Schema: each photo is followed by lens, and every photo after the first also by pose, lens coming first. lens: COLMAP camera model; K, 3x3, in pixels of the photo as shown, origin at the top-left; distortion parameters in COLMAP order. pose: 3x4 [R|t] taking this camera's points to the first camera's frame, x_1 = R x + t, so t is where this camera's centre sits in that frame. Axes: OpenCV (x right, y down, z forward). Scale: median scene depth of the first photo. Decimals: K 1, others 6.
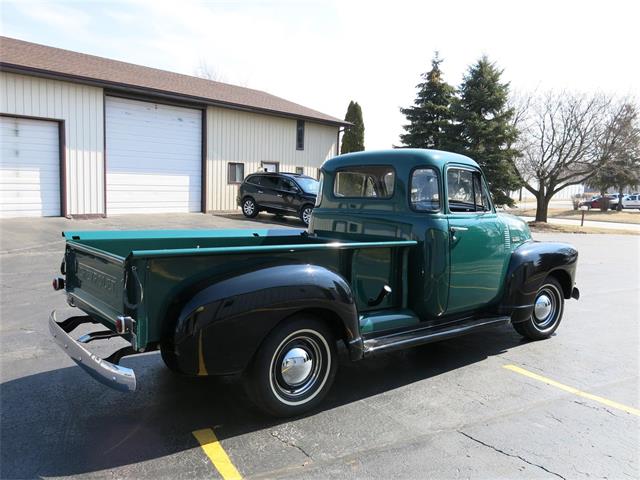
lens RADIAL K [[539.2, 0, 320.8], [0, 539.2, 246.3], [0, 0, 1]] dist [-0.027678, 0.024548]
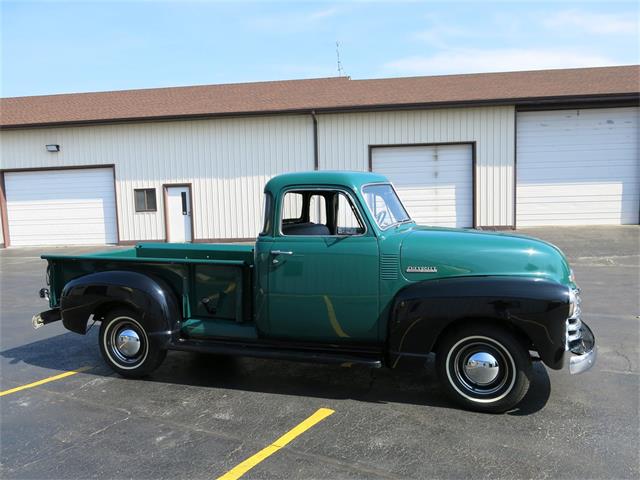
lens RADIAL K [[539.2, 0, 316.4], [0, 539.2, 244.5], [0, 0, 1]] dist [-0.027678, 0.024548]
pose [[0.527764, 0.036793, -0.848593, 0.279553], [-0.053055, 0.998538, 0.010297, -0.015003], [0.847732, 0.039588, 0.528945, 0.130523]]
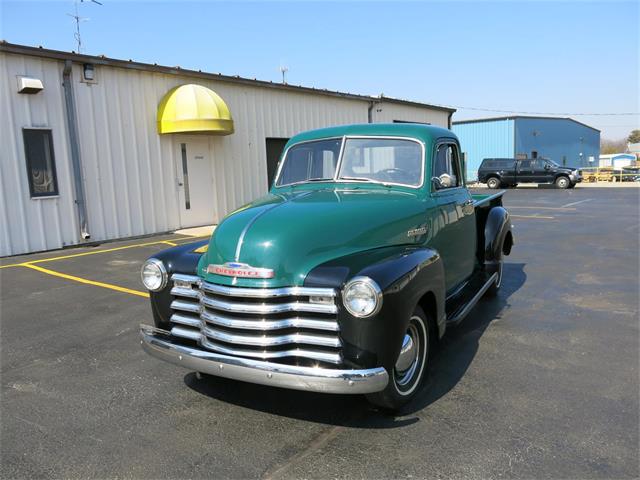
lens RADIAL K [[539.2, 0, 325.3], [0, 539.2, 239.6], [0, 0, 1]] dist [-0.027678, 0.024548]
pose [[-0.914895, 0.060902, -0.399072, 0.173172], [-0.033106, 0.973906, 0.224523, -0.055268], [0.402332, 0.218627, -0.889006, 0.530200]]
